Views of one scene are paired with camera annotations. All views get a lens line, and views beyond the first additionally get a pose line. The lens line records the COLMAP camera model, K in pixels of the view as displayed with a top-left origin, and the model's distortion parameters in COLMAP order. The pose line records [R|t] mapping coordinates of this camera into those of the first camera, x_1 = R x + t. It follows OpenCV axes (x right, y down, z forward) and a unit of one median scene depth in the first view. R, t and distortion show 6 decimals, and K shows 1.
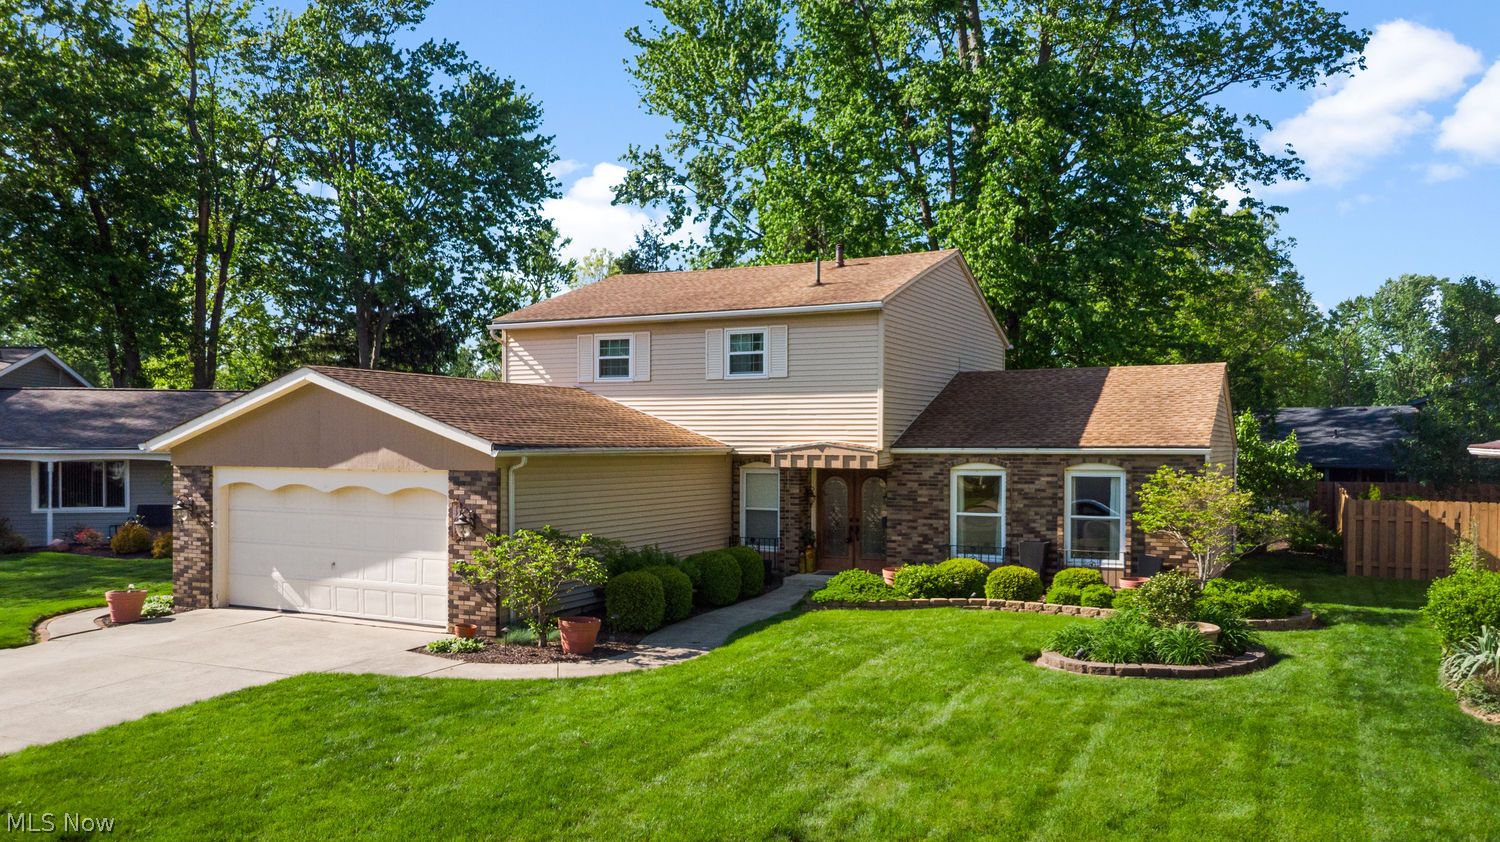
lens RADIAL K [[1101.9, 0, 750.0], [0, 1101.9, 421.0], [0, 0, 1]] dist [0.005843, -0.000849]
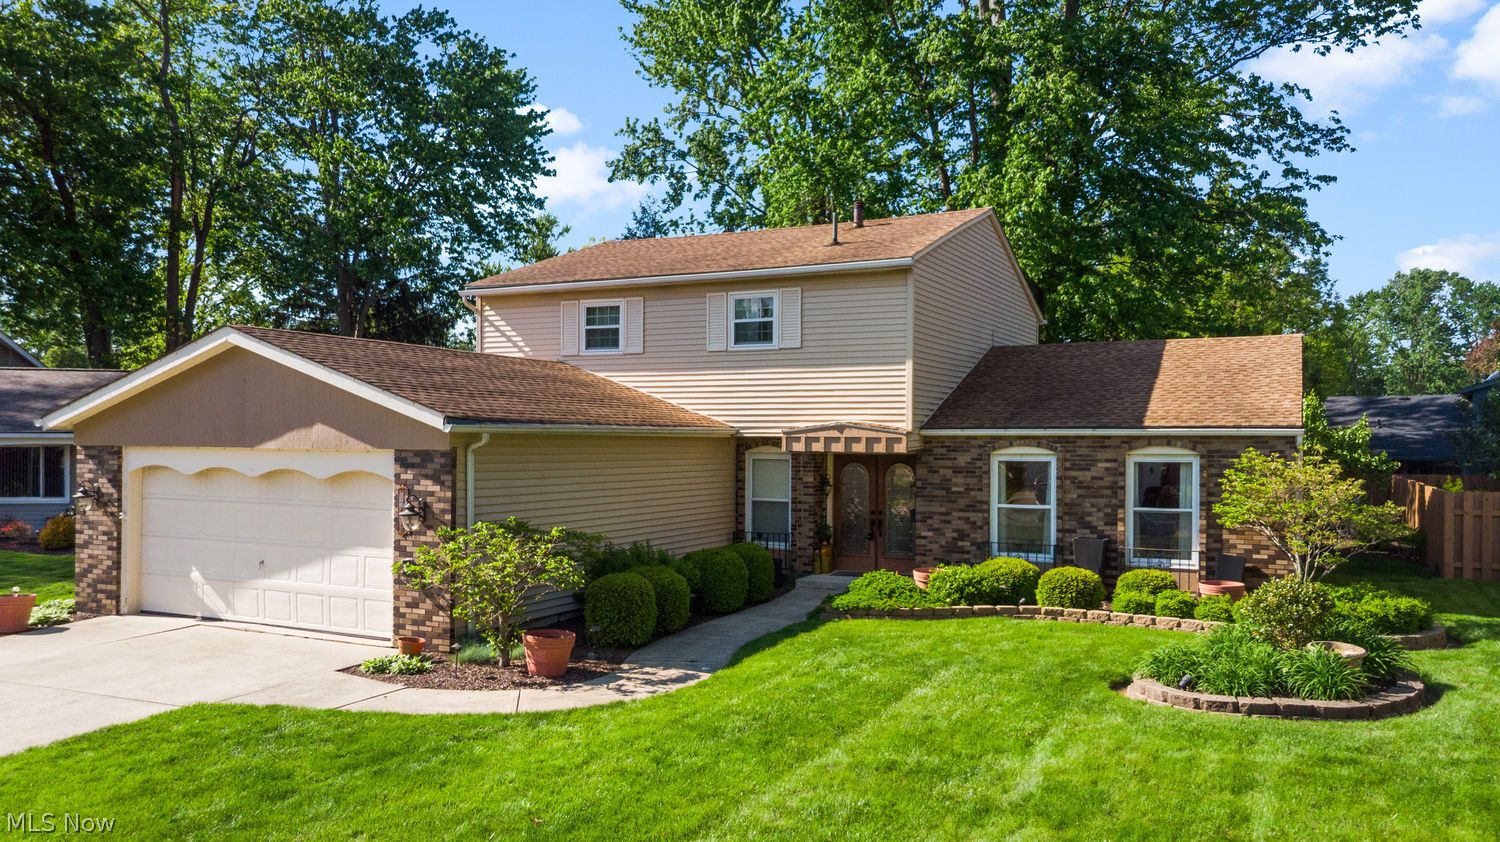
lens RADIAL K [[1100.4, 0, 744.8], [0, 1100.4, 406.7], [0, 0, 1]] dist [-0.008715, 0.054272]
pose [[0.999984, 0.002231, -0.005206, -0.005819], [-0.002277, 0.999957, -0.008973, 0.015446], [0.005186, 0.008984, 0.999946, 0.141386]]
